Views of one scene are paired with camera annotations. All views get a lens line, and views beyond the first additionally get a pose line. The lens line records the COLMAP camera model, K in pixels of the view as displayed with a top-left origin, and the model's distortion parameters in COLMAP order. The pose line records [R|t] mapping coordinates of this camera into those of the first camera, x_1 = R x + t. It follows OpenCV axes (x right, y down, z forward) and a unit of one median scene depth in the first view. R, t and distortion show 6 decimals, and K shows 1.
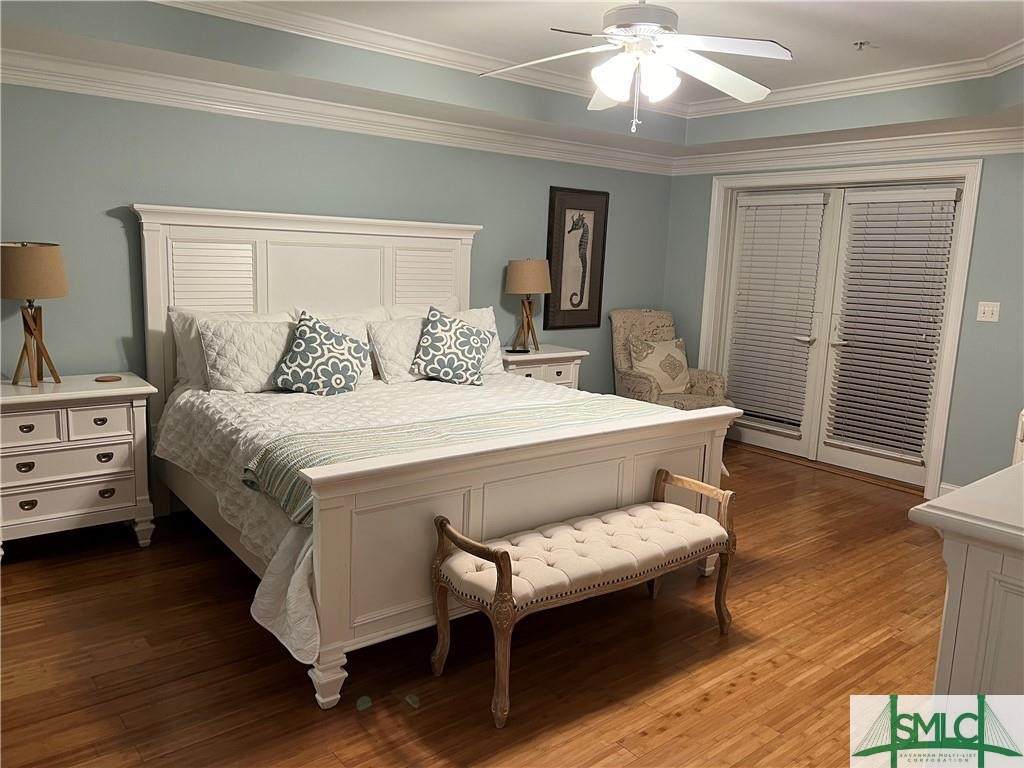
lens RADIAL K [[769.2, 0, 508.6], [0, 769.2, 386.5], [0, 0, 1]] dist [0.035179, -0.001800]
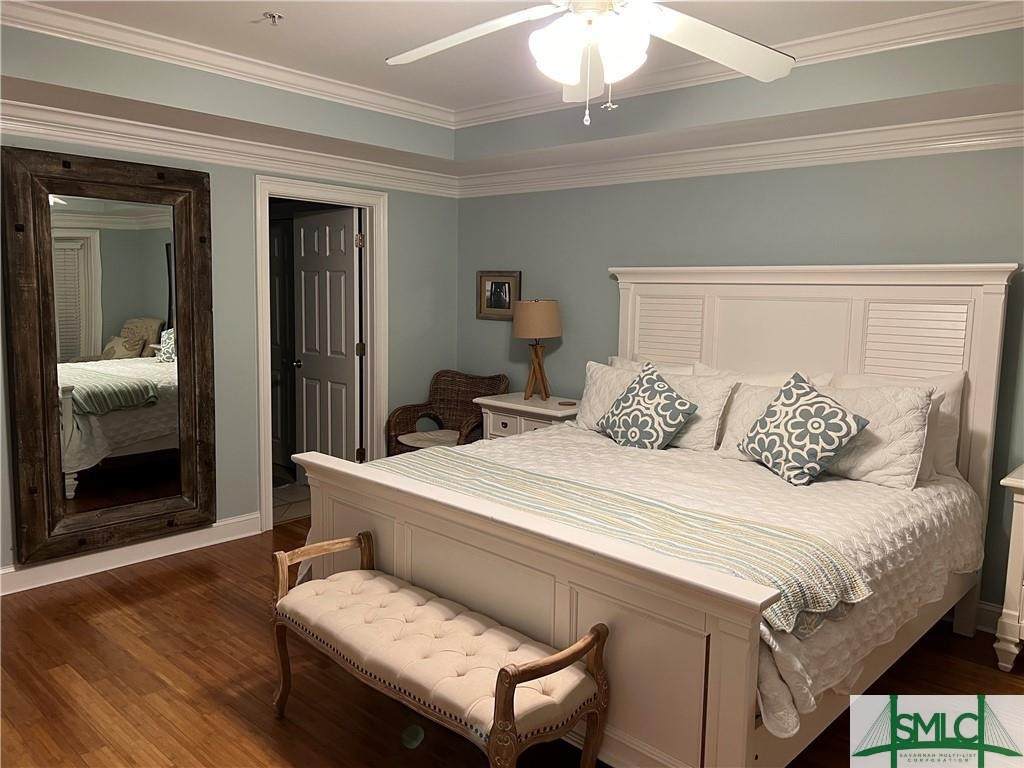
lens RADIAL K [[769.2, 0, 509.5], [0, 769.2, 375.4], [0, 0, 1]] dist [0.035179, -0.001800]
pose [[0.147403, 0.086576, -0.985280, 0.699691], [-0.178025, 0.982215, 0.059673, -0.109169], [0.972923, 0.166608, 0.160194, 0.670427]]
